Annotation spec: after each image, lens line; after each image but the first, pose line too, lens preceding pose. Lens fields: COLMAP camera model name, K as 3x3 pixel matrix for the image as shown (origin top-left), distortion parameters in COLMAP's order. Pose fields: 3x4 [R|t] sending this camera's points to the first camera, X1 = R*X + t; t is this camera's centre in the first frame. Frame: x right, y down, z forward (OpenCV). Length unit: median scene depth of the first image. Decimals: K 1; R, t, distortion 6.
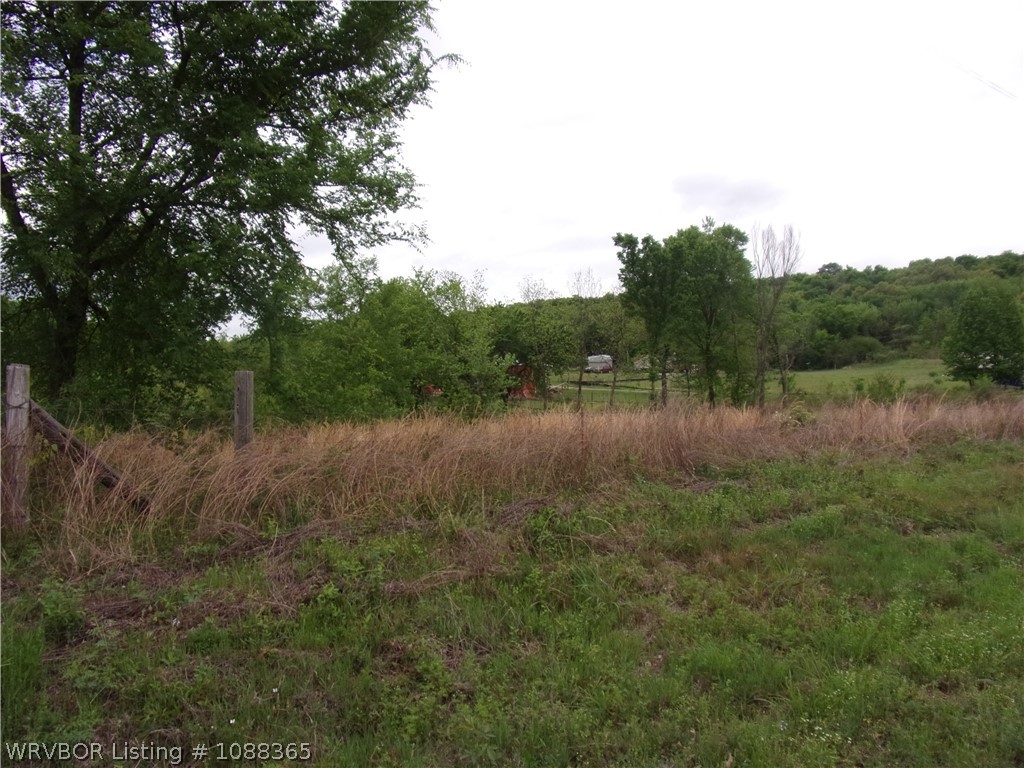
lens RADIAL K [[748.4, 0, 510.8], [0, 748.4, 383.4], [0, 0, 1]] dist [-0.025733, 0.004364]
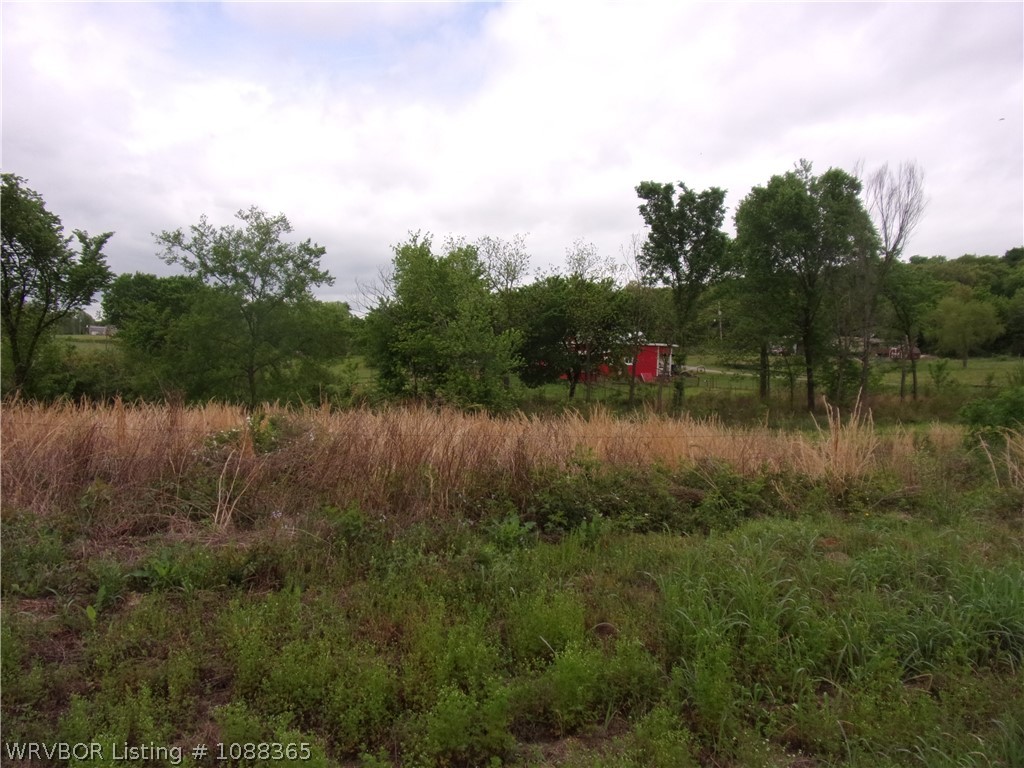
lens RADIAL K [[748.4, 0, 512.4], [0, 748.4, 380.5], [0, 0, 1]] dist [-0.025733, 0.004364]
pose [[0.957583, 0.029530, -0.286640, 1.315970], [-0.021787, 0.999307, 0.030165, -0.044928], [0.287332, -0.022640, 0.957563, 0.996634]]
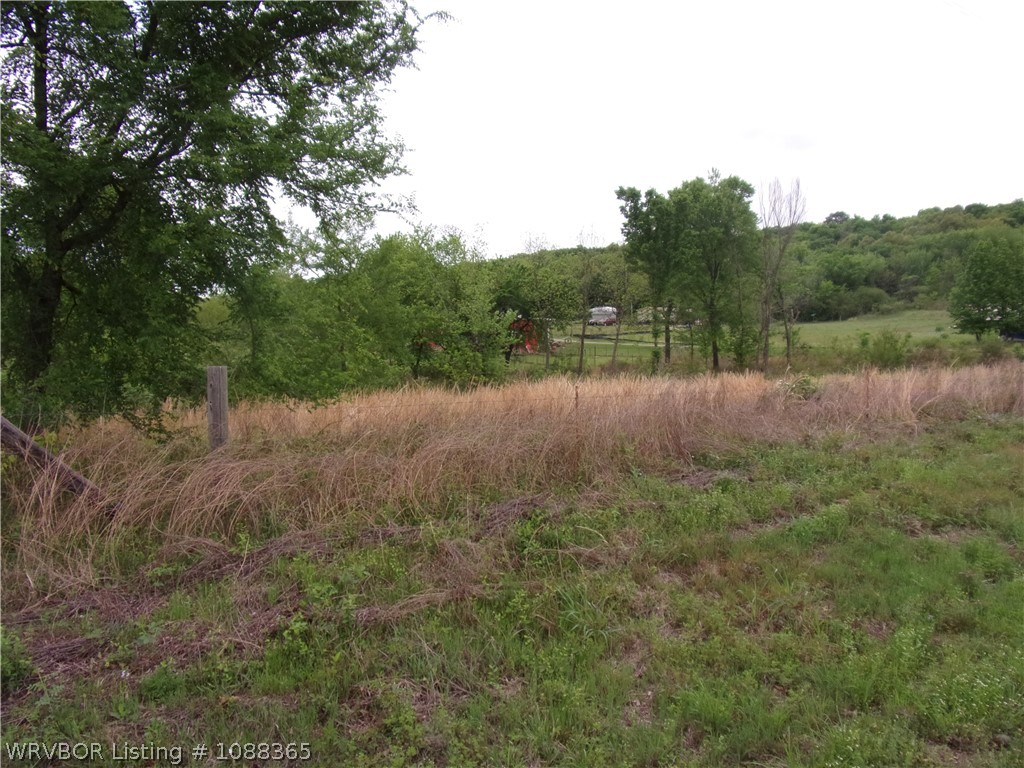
lens RADIAL K [[748.4, 0, 508.7], [0, 748.4, 380.0], [0, 0, 1]] dist [-0.025733, 0.004364]
pose [[0.999964, -0.003966, -0.007521, 0.014664], [0.004412, 0.998178, 0.060183, -0.039535], [0.007268, -0.060214, 0.998159, 0.040931]]
